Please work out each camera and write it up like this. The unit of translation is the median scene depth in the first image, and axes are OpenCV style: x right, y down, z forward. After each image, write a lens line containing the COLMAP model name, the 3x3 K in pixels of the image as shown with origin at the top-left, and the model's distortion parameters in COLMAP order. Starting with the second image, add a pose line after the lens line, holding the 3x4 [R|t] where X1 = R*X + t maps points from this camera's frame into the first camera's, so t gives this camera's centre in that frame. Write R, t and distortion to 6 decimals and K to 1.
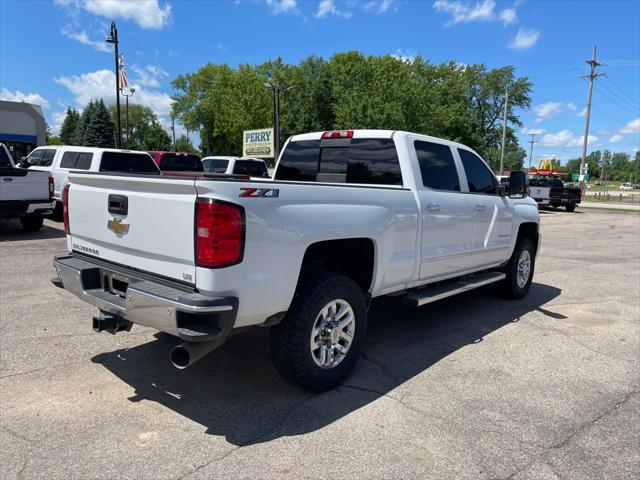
lens RADIAL K [[491.9, 0, 317.4], [0, 491.9, 239.3], [0, 0, 1]] dist [0.081082, -0.104699]
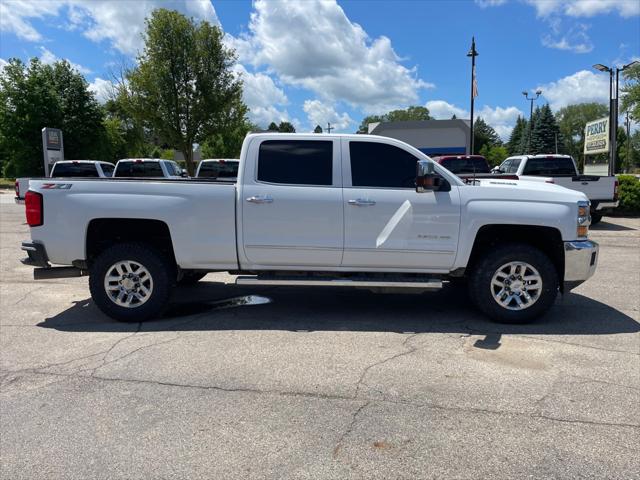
lens RADIAL K [[491.9, 0, 319.5], [0, 491.9, 234.9], [0, 0, 1]] dist [0.081082, -0.104699]
pose [[0.621271, 0.057031, -0.781517, 0.280027], [-0.071842, 0.997293, 0.015666, -0.002840], [0.780295, 0.046412, 0.623687, 0.096203]]
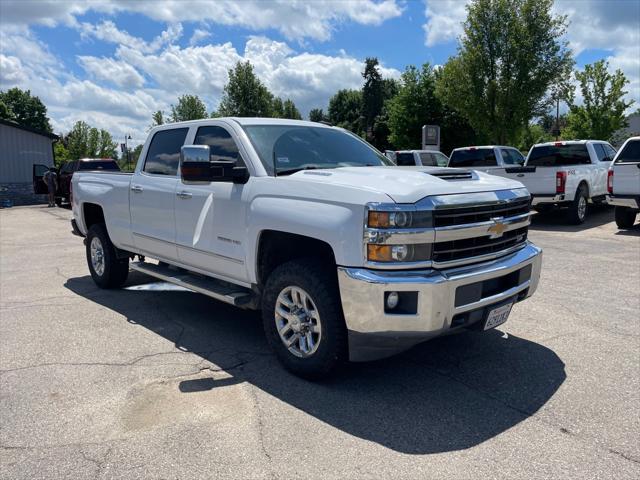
lens RADIAL K [[491.9, 0, 318.8], [0, 491.9, 237.3], [0, 0, 1]] dist [0.081082, -0.104699]
pose [[-0.129520, 0.099104, -0.986612, 0.314512], [-0.107204, 0.987761, 0.113293, -0.030931], [0.985765, 0.120442, -0.117311, 0.367081]]
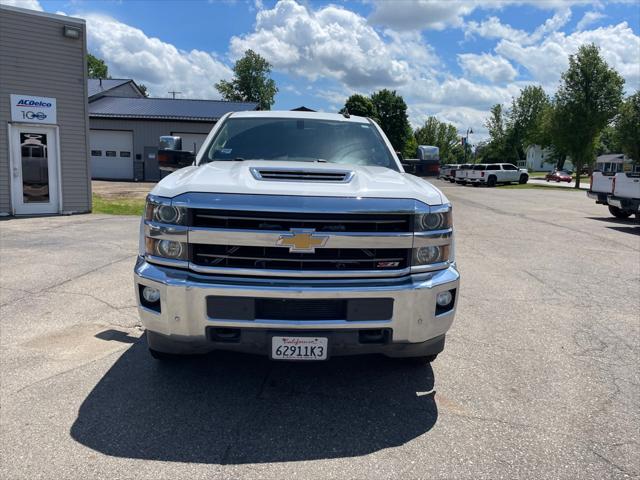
lens RADIAL K [[491.9, 0, 317.3], [0, 491.9, 237.4], [0, 0, 1]] dist [0.081082, -0.104699]
pose [[-0.740131, 0.040958, -0.671214, 0.225108], [-0.140464, 0.966709, 0.213875, -0.053251], [0.657629, 0.252577, -0.709738, 0.512263]]
